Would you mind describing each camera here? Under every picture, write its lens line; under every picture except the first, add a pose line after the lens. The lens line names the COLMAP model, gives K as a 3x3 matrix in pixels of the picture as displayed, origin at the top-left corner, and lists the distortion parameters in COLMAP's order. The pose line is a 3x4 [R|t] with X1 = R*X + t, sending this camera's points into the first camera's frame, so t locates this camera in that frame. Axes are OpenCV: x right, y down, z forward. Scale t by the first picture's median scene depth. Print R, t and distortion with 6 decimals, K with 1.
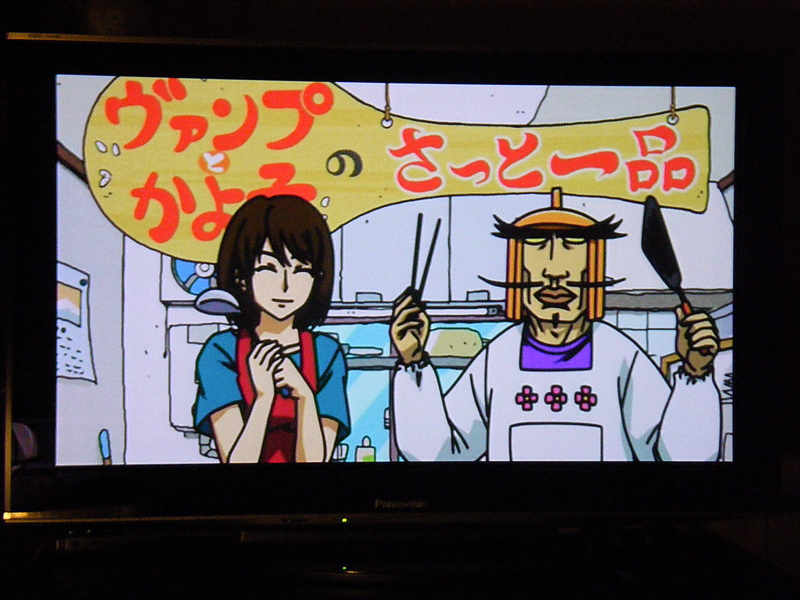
lens RADIAL K [[1450.7, 0, 397.5], [0, 1450.7, 301.5], [0, 0, 1]] dist [0.371751, 0.000000]
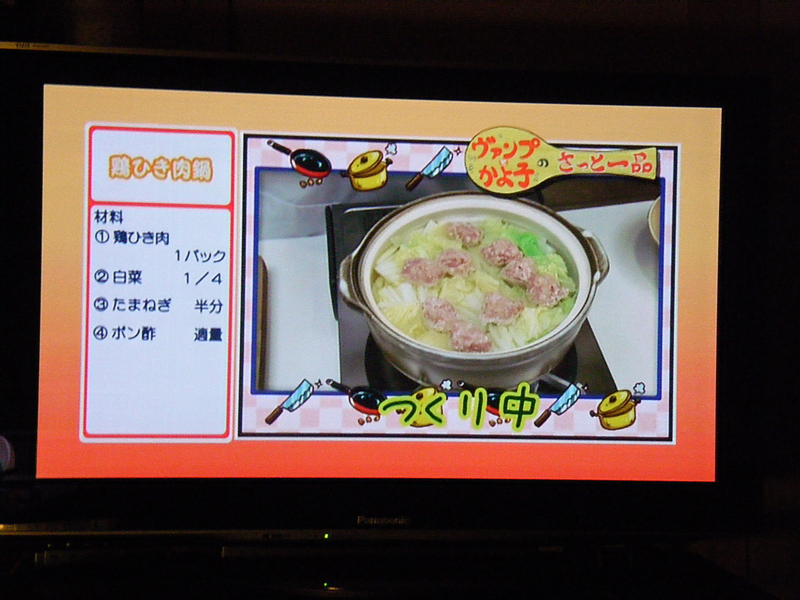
lens RADIAL K [[1450.7, 0, 406.3], [0, 1450.7, 296.9], [0, 0, 1]] dist [0.371751, 0.000000]
pose [[0.999769, 0.014734, 0.015679, -0.384732], [-0.014522, 0.999802, -0.013594, 0.249695], [-0.015877, 0.013363, 0.999785, -2.217544]]
